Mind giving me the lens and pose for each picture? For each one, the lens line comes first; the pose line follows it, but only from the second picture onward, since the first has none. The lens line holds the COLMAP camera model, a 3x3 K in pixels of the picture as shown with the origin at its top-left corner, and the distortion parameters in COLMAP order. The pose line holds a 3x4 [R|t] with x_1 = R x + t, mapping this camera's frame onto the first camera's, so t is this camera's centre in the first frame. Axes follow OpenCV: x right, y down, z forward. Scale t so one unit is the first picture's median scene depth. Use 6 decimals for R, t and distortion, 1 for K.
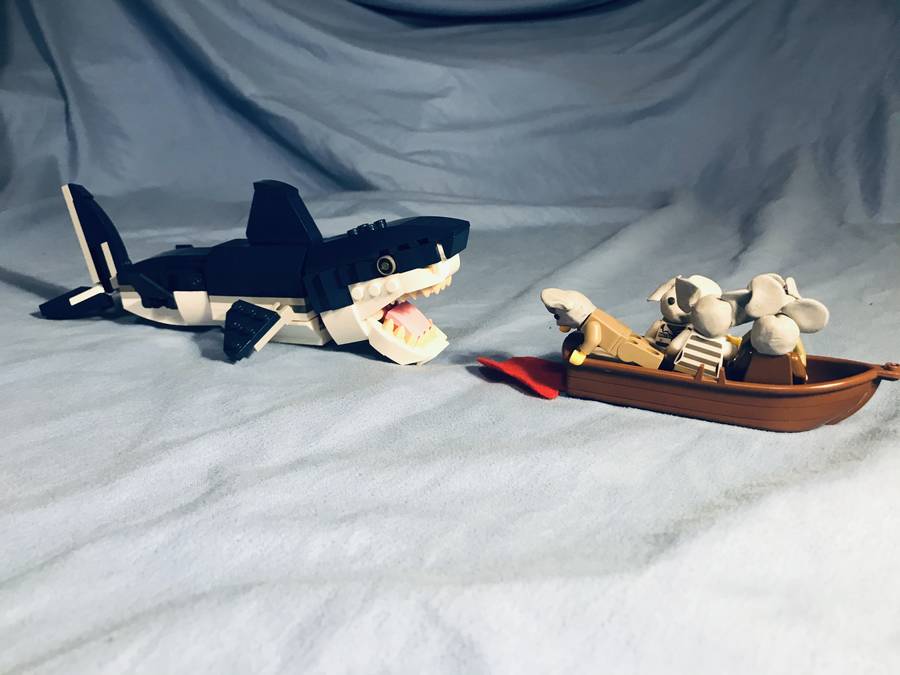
lens RADIAL K [[731.3, 0, 434.5], [0, 731.3, 338.1], [0, 0, 1]] dist [-0.058176, 0.103530]
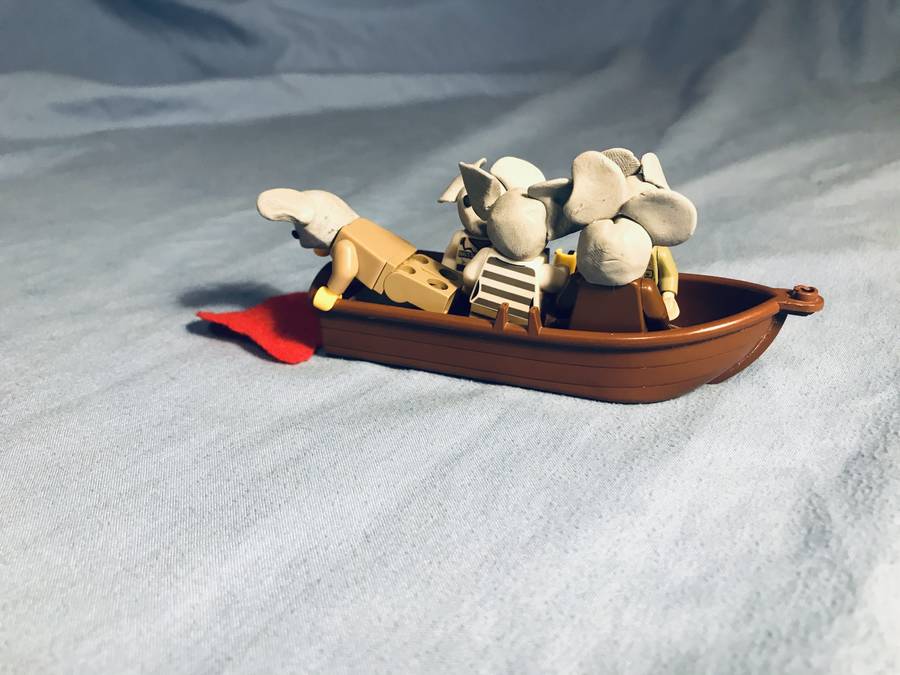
lens RADIAL K [[735.8, 0, 450.0], [0, 735.8, 337.5], [0, 0, 1]] dist [0.042805, -0.097759]
pose [[0.998143, -0.055276, 0.025590, 0.293783], [0.050995, 0.988080, 0.145250, -0.028214], [-0.033314, -0.143675, 0.989064, 0.360527]]
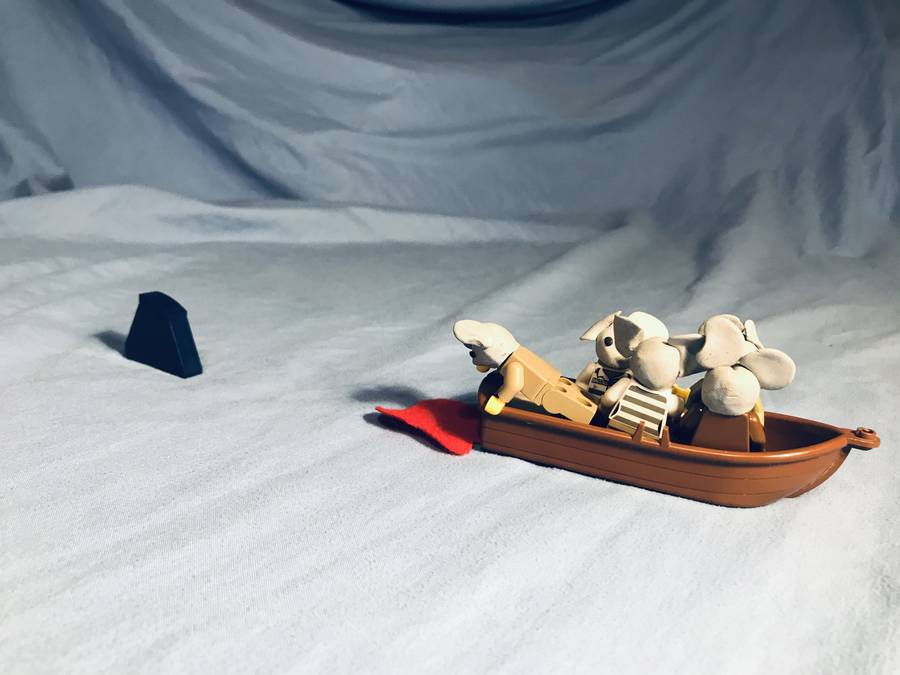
lens RADIAL K [[728.0, 0, 450.0], [0, 728.0, 337.5], [0, 0, 1]] dist [0.074190, -0.143468]
pose [[0.996303, 0.040790, 0.075607, 0.082067], [-0.039659, 0.999079, -0.016410, -0.035519], [-0.076206, 0.013351, 0.997003, 0.182865]]
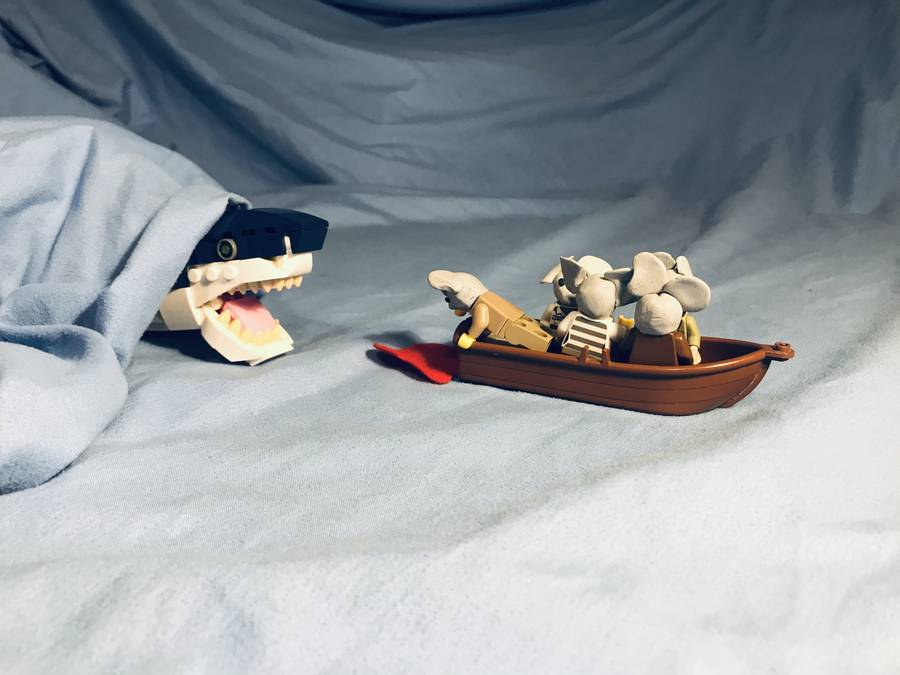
lens RADIAL K [[735.8, 0, 450.0], [0, 735.8, 337.5], [0, 0, 1]] dist [0.042805, -0.097759]
pose [[0.999928, -0.004732, -0.010982, 0.190509], [0.004642, 0.999955, -0.008250, 0.031332], [0.011021, 0.008198, 0.999906, 0.014147]]
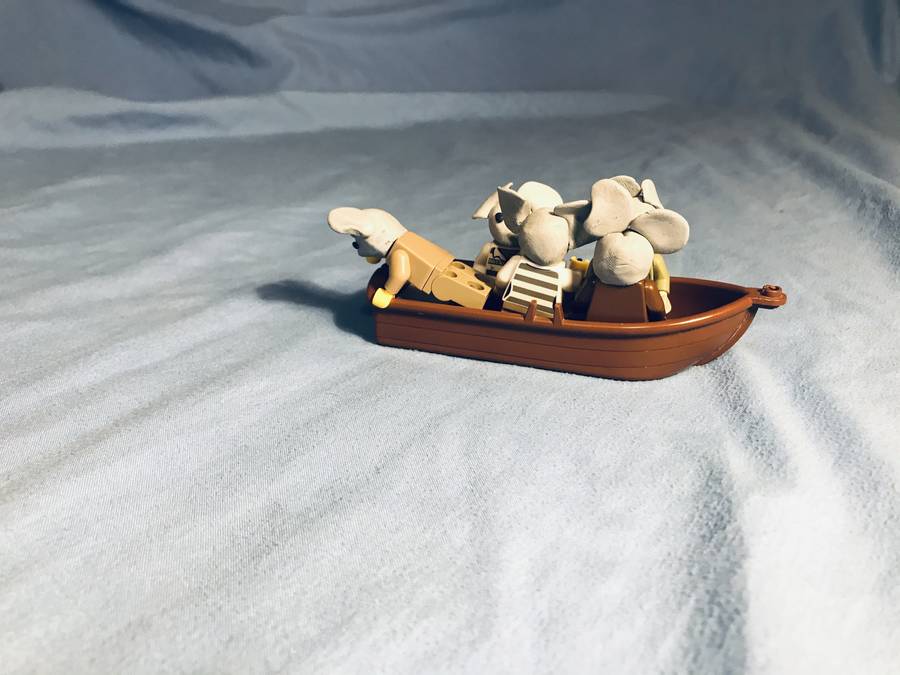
lens RADIAL K [[728.0, 0, 450.0], [0, 728.0, 337.5], [0, 0, 1]] dist [0.074190, -0.143468]
pose [[0.994673, -0.061196, 0.082945, 0.206047], [0.050021, 0.990162, 0.130682, -0.029565], [-0.090126, -0.125837, 0.987949, 0.230748]]
